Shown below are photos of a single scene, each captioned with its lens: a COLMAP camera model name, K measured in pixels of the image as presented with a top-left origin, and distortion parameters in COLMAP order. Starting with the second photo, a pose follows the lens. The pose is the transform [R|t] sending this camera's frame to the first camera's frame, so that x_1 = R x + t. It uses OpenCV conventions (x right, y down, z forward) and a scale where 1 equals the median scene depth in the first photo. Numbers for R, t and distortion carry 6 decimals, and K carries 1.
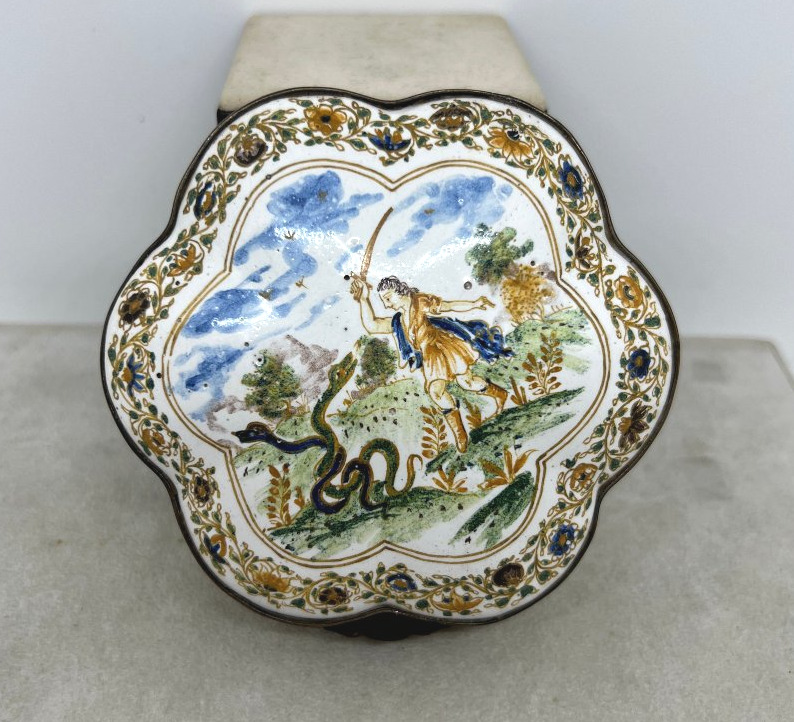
lens RADIAL K [[969.6, 0, 382.8], [0, 969.6, 340.5], [0, 0, 1]] dist [0.108196, 0.000000]
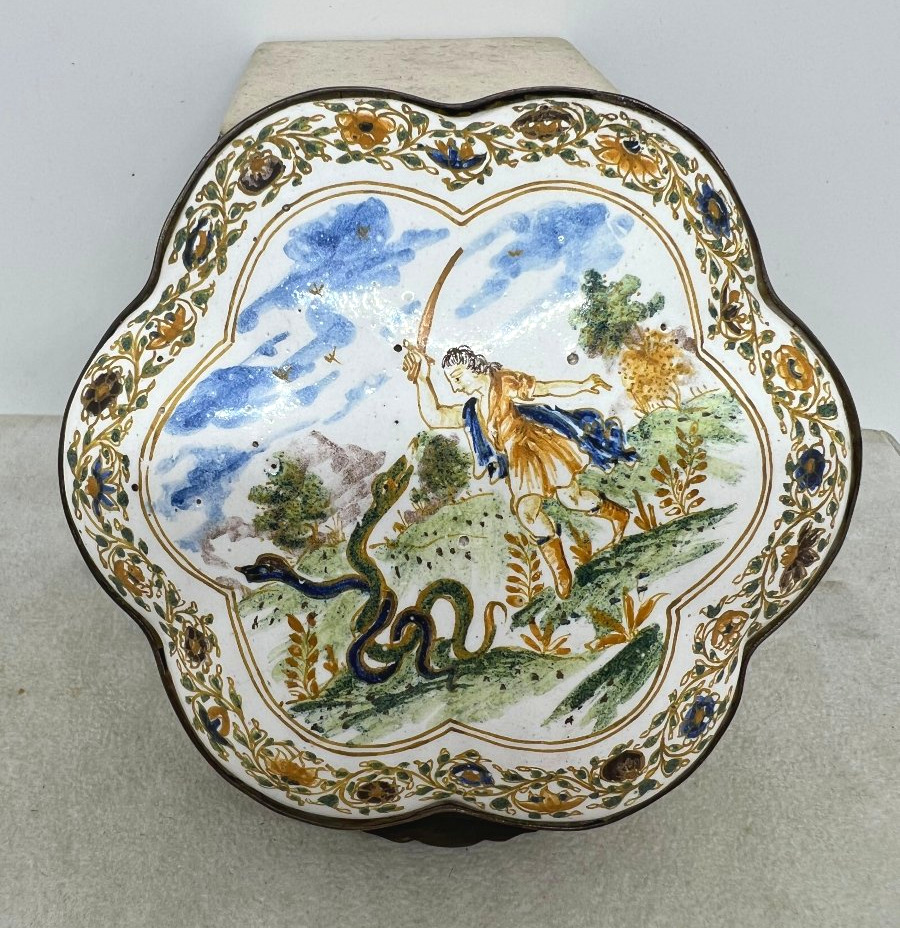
lens RADIAL K [[972.6, 0, 345.3], [0, 972.6, 415.9], [0, 0, 1]] dist [-0.017402, 0.006857]
pose [[0.999046, -0.003721, -0.043520, -0.043407], [0.003294, 0.999946, -0.009892, -0.009240], [0.043554, 0.009739, 0.999004, 0.291715]]
